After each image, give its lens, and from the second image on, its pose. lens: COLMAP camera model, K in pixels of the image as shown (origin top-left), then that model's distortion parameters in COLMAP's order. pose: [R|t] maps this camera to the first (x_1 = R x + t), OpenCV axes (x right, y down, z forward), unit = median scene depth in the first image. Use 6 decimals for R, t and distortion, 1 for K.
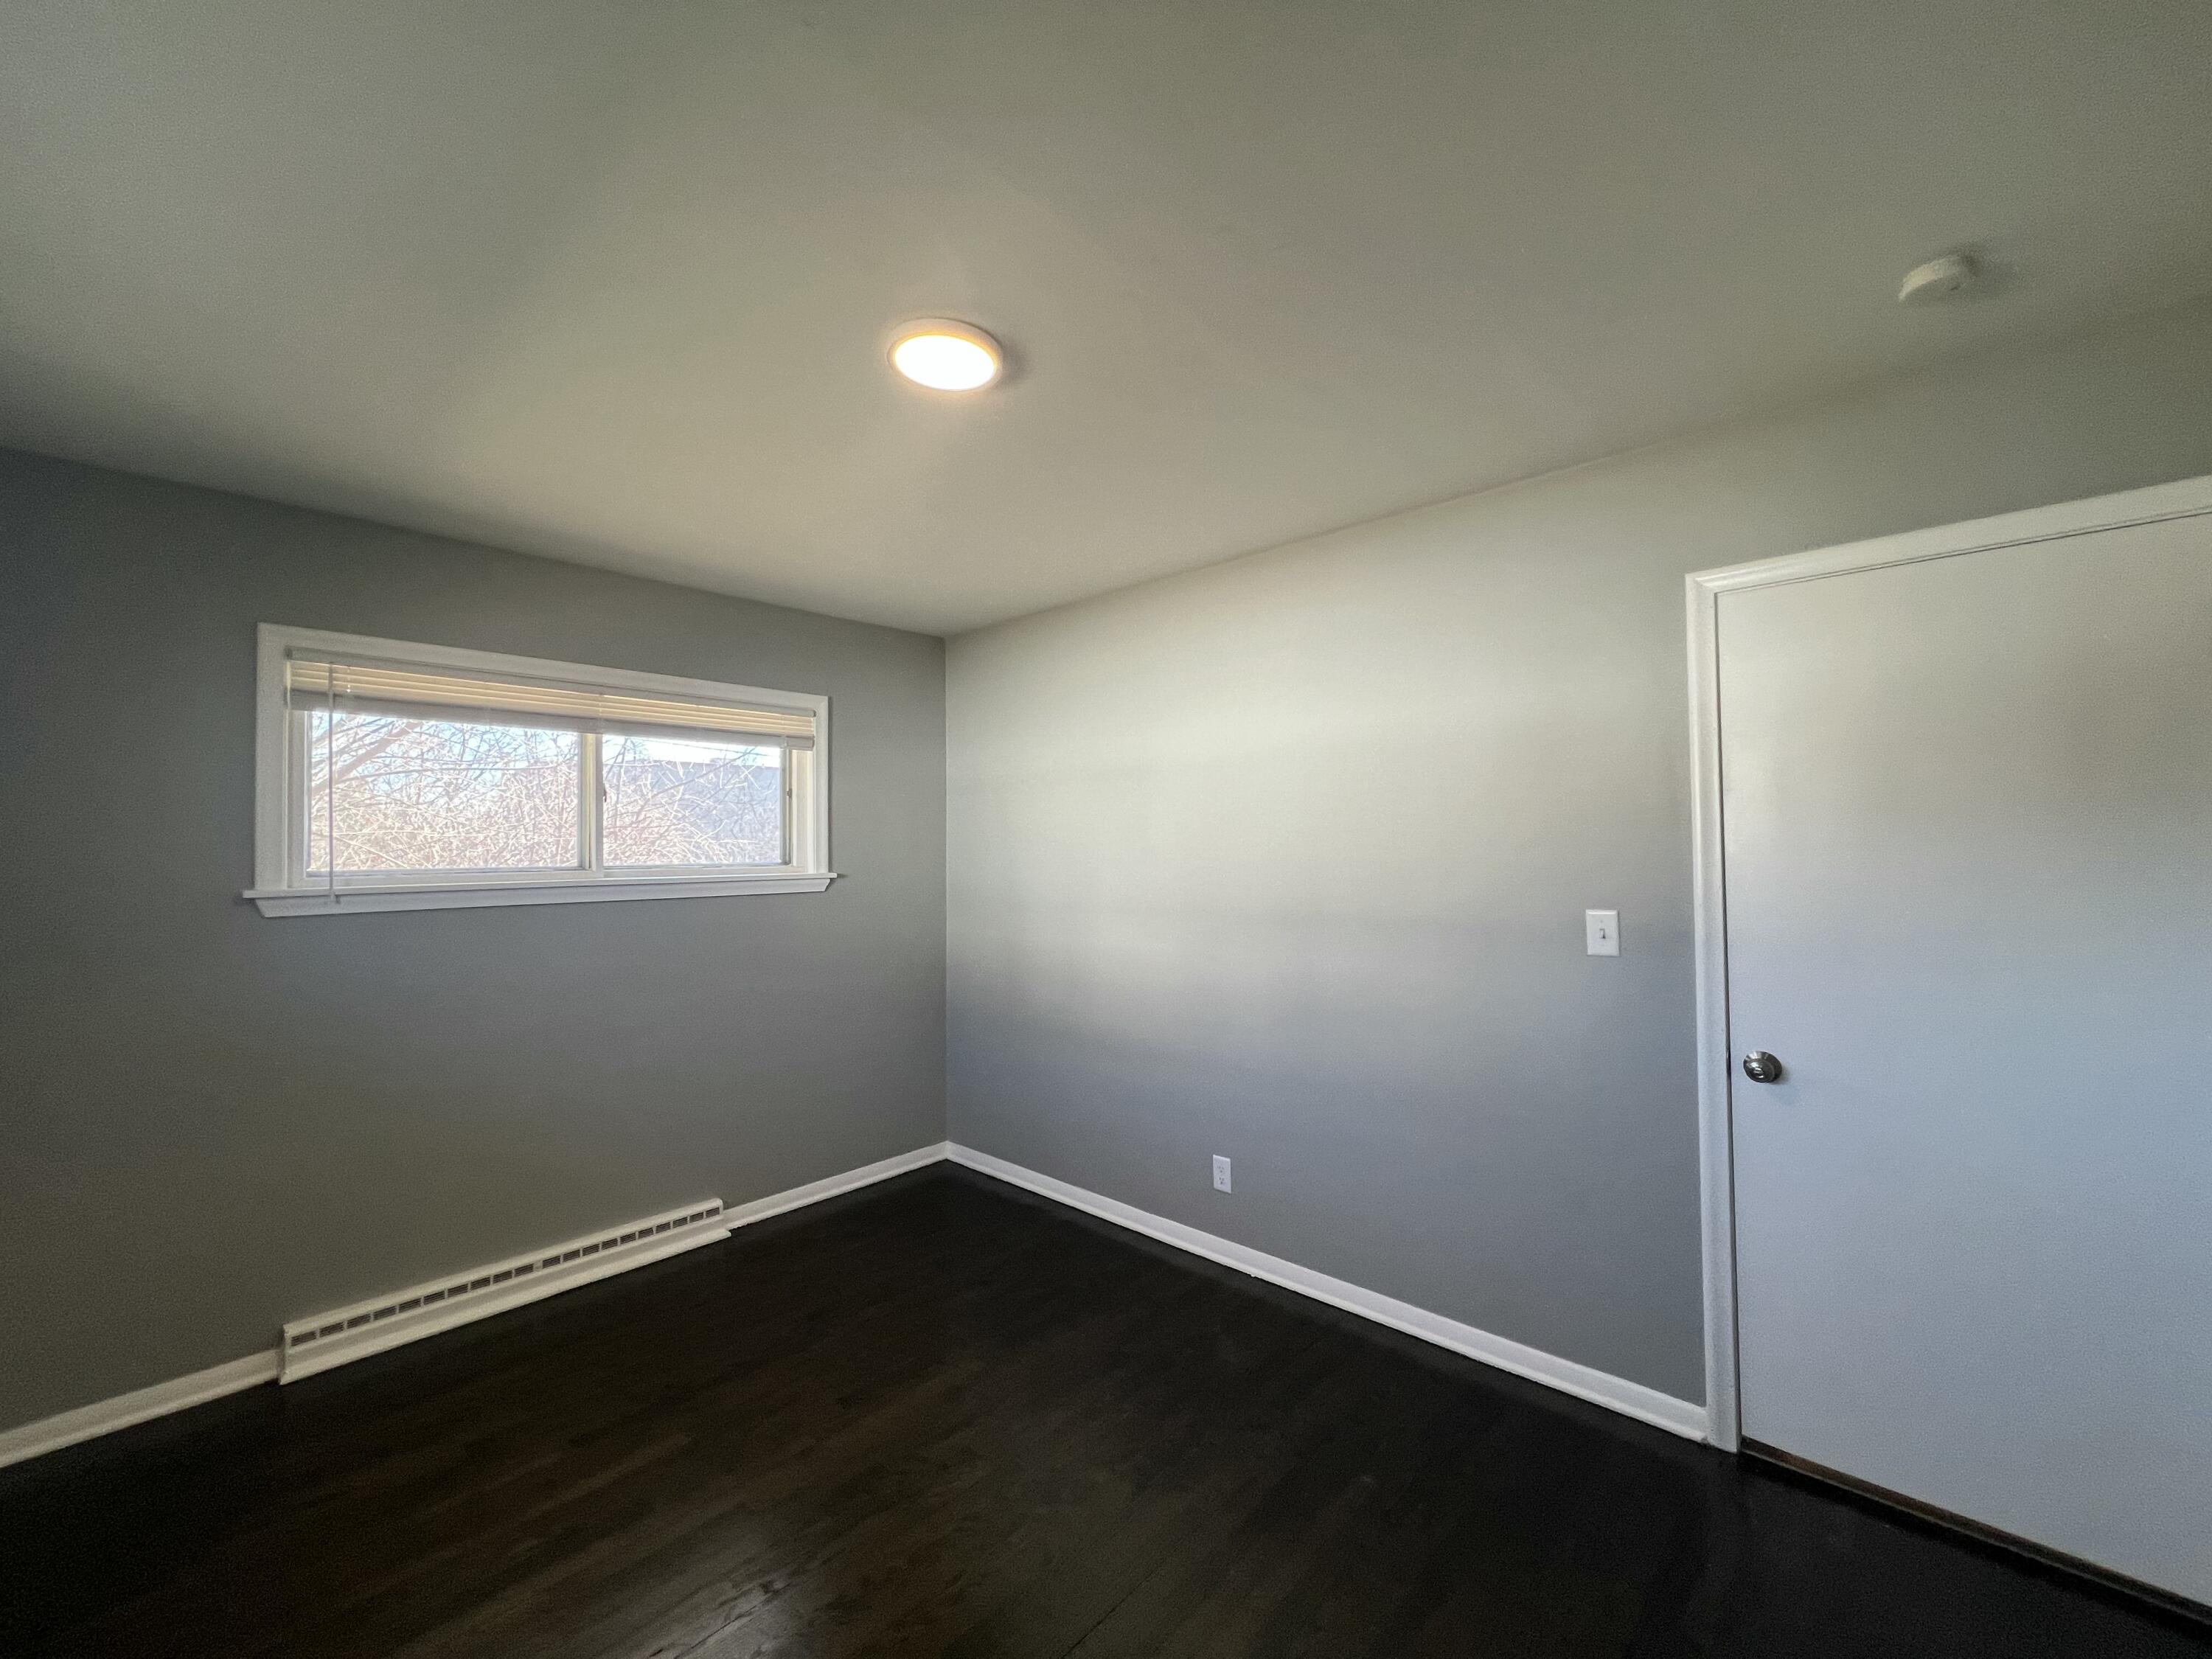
lens RADIAL K [[893.3, 0, 1103.8], [0, 893.3, 831.5], [0, 0, 1]] dist [0.000890, 0.001145]
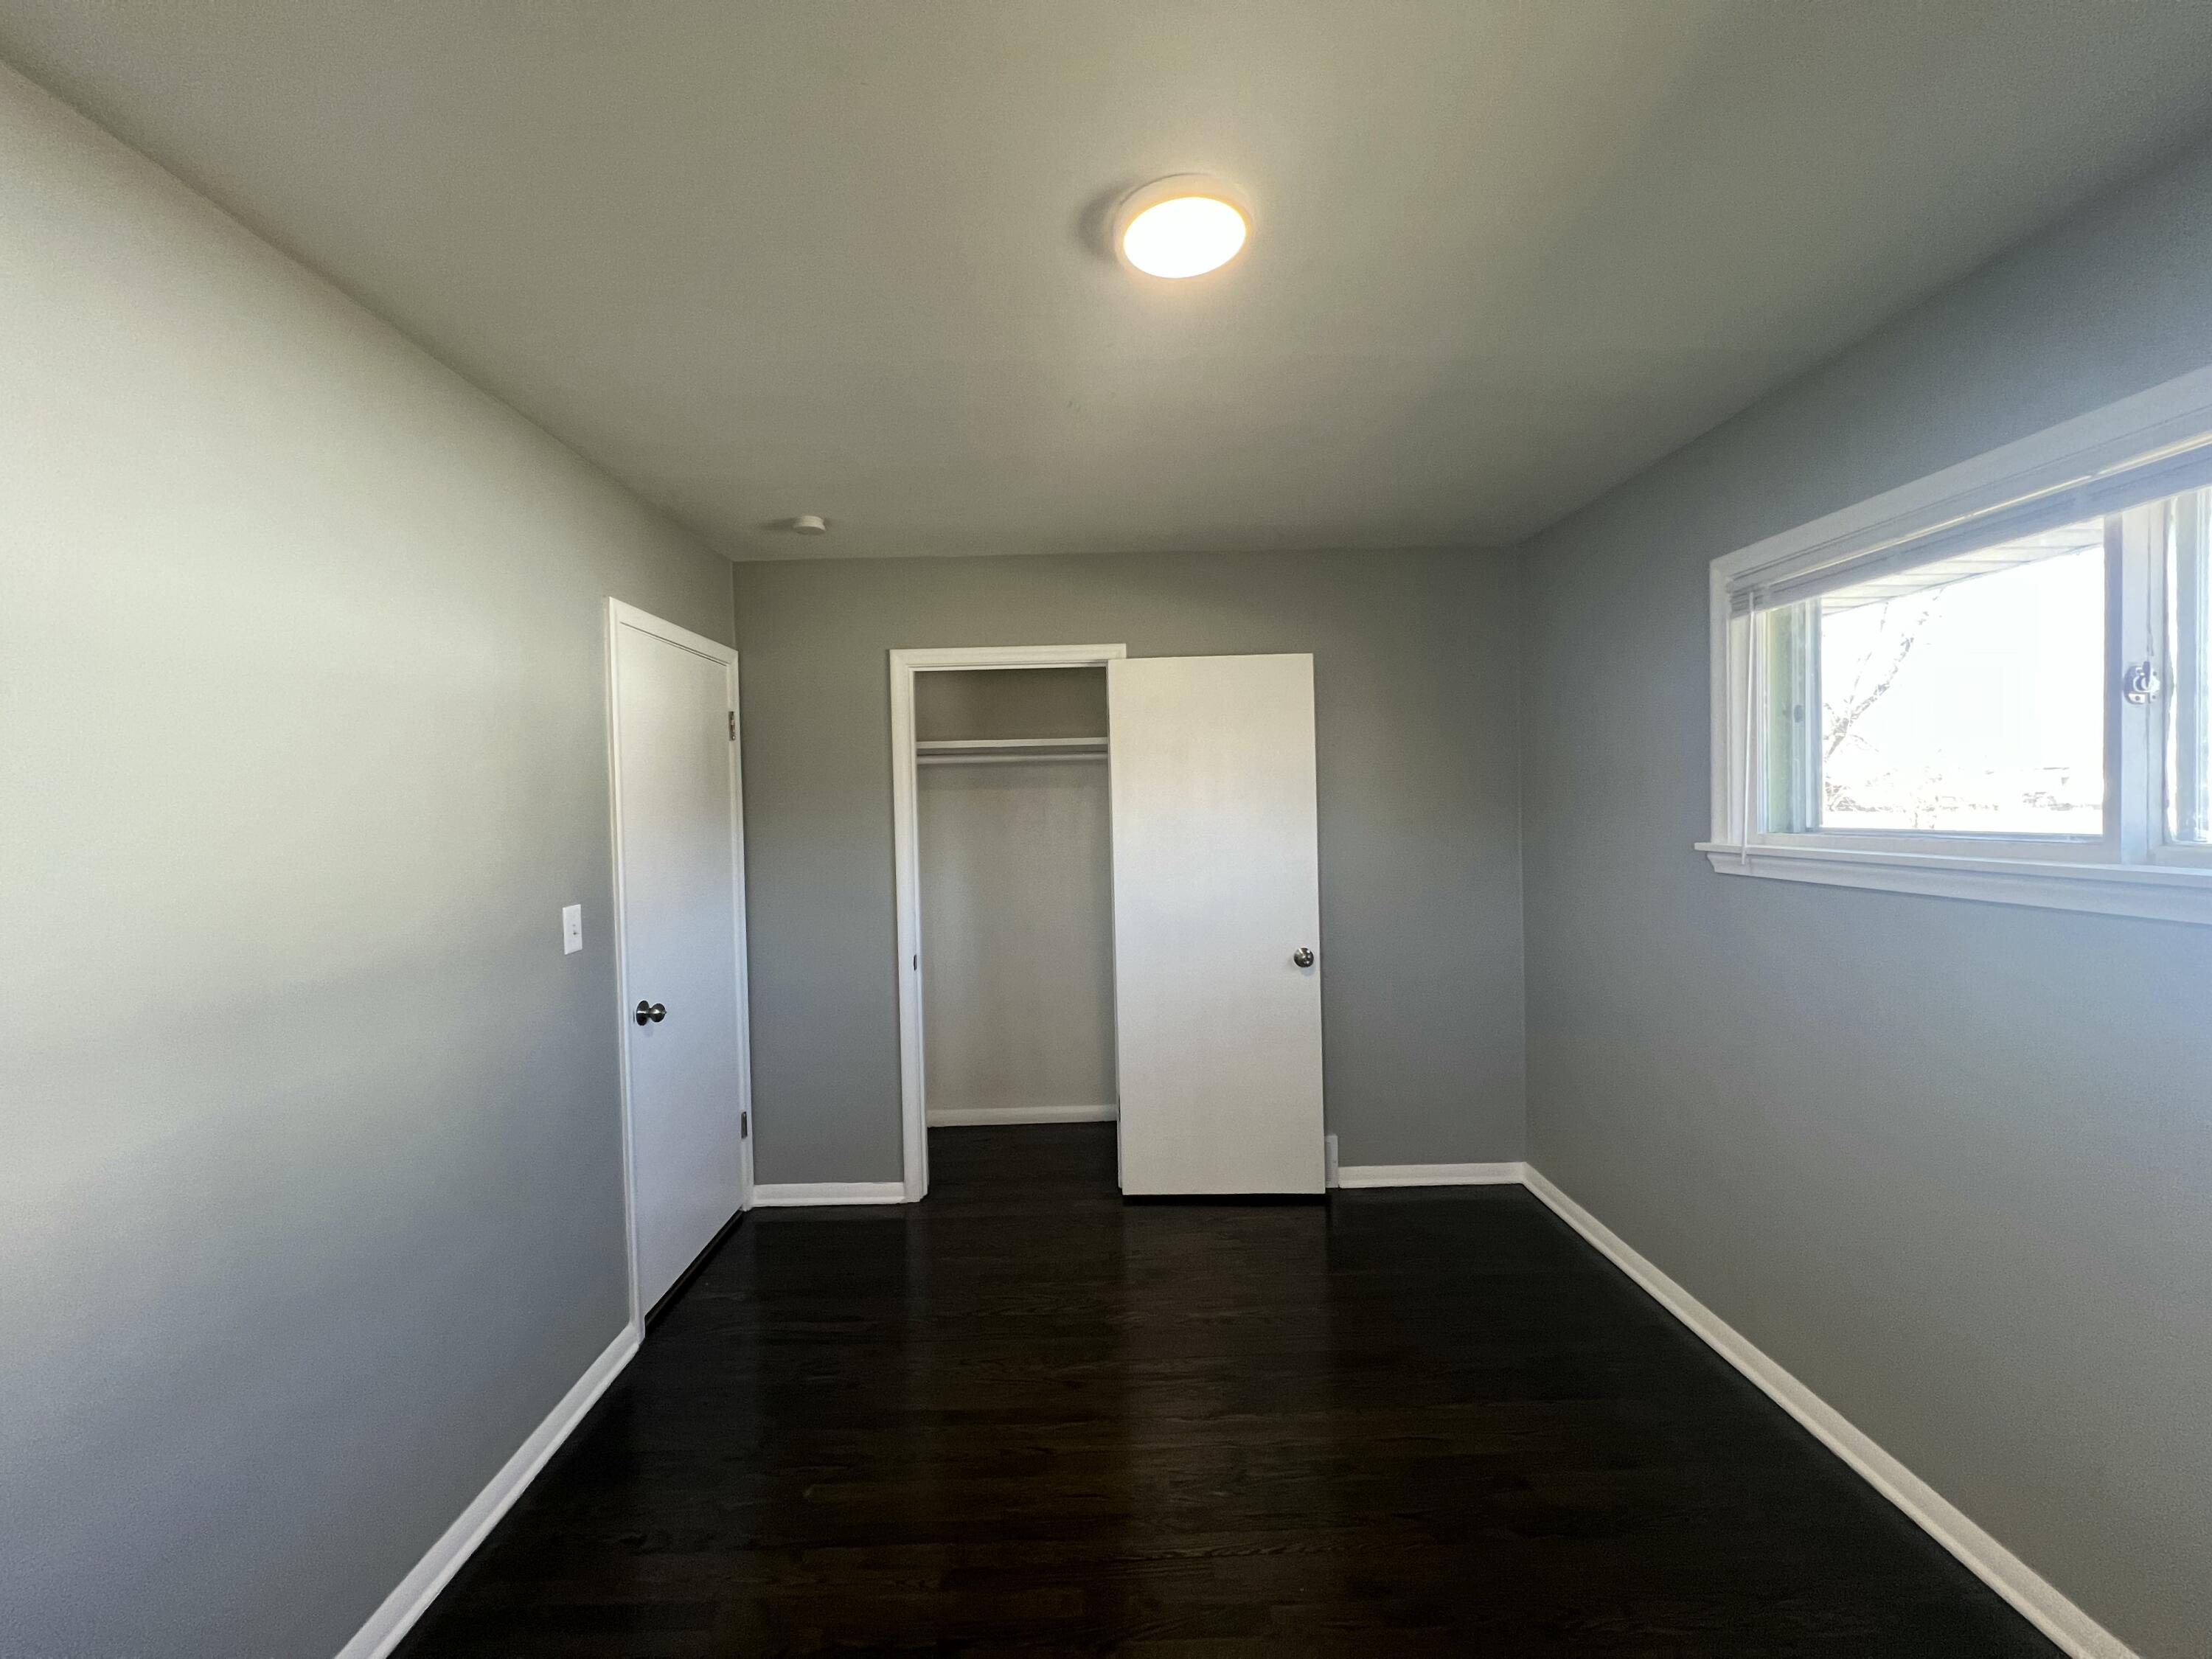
lens RADIAL K [[893.6, 0, 1113.0], [0, 893.6, 825.0], [0, 0, 1]] dist [0.012072, -0.000067]
pose [[-0.696239, 0.005970, 0.717785, -0.413482], [0.012661, 0.999912, 0.003964, 0.001710], [-0.717699, 0.011847, -0.696253, 0.924483]]
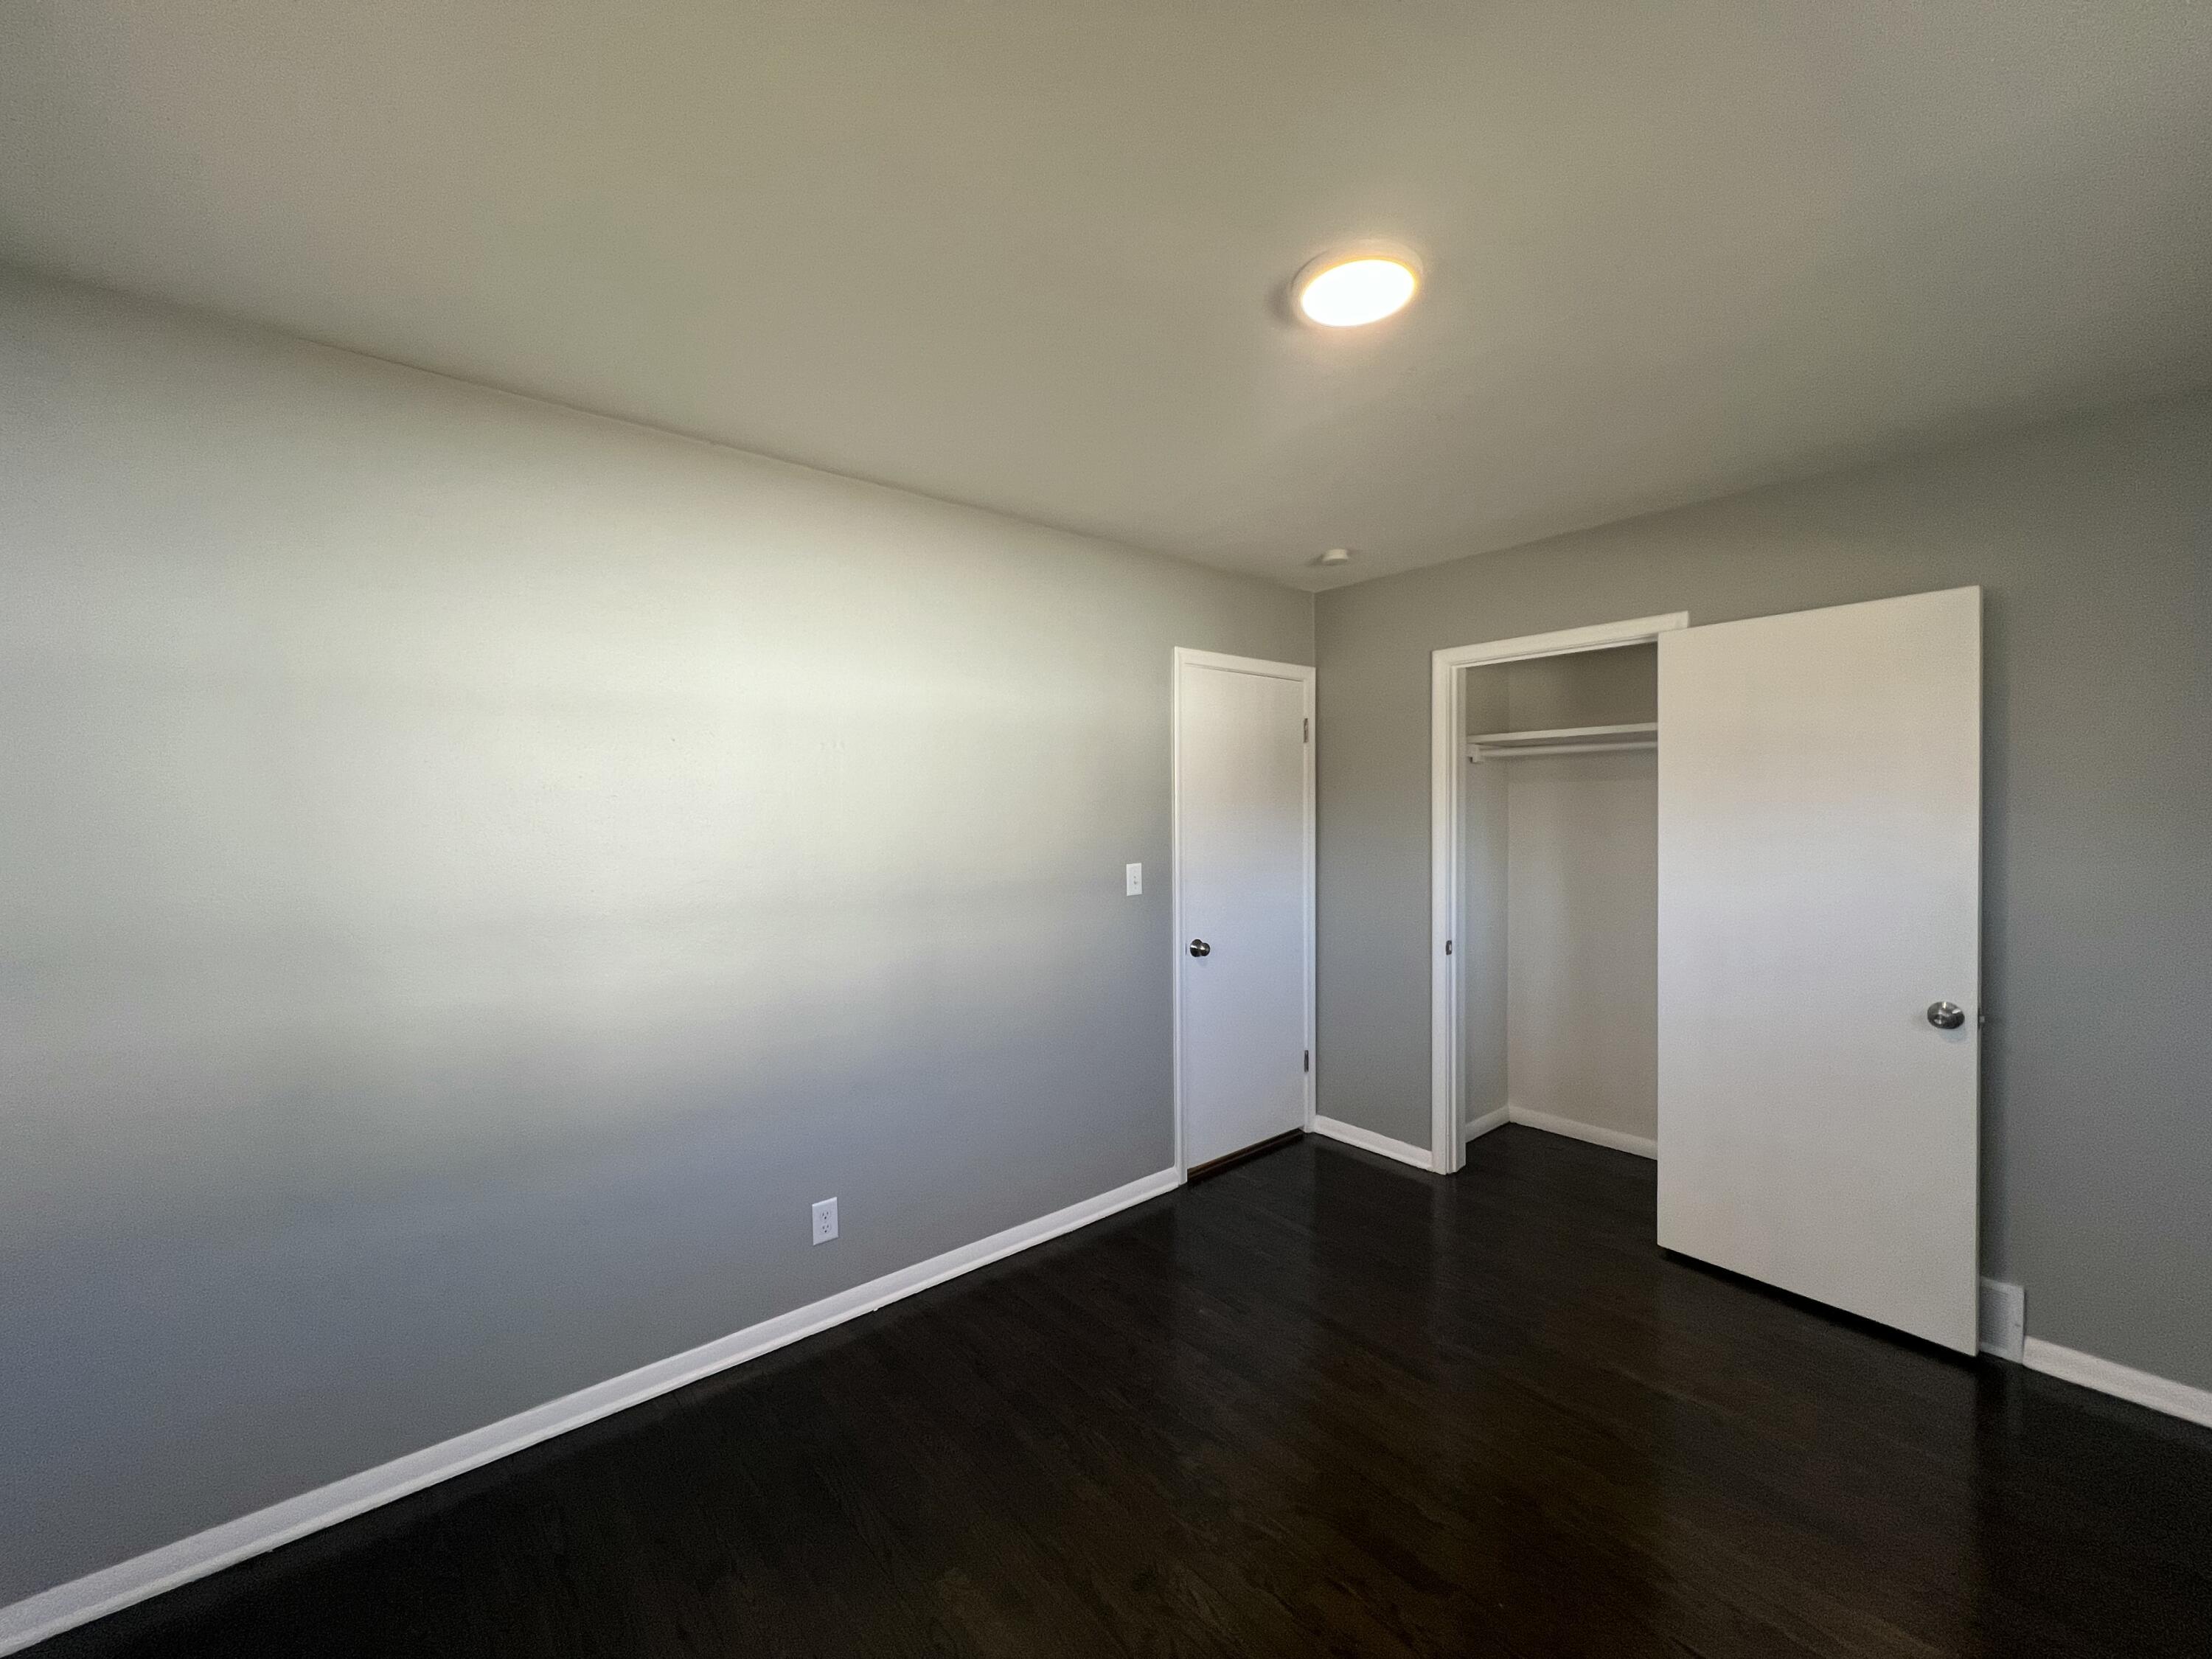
lens RADIAL K [[893.6, 0, 1104.7], [0, 893.6, 828.5], [0, 0, 1]] dist [0.012072, -0.000067]
pose [[0.113511, -0.016597, 0.993398, -0.644857], [-0.014640, 0.999724, 0.018376, 0.003471], [-0.993429, -0.016629, 0.113236, 0.650134]]
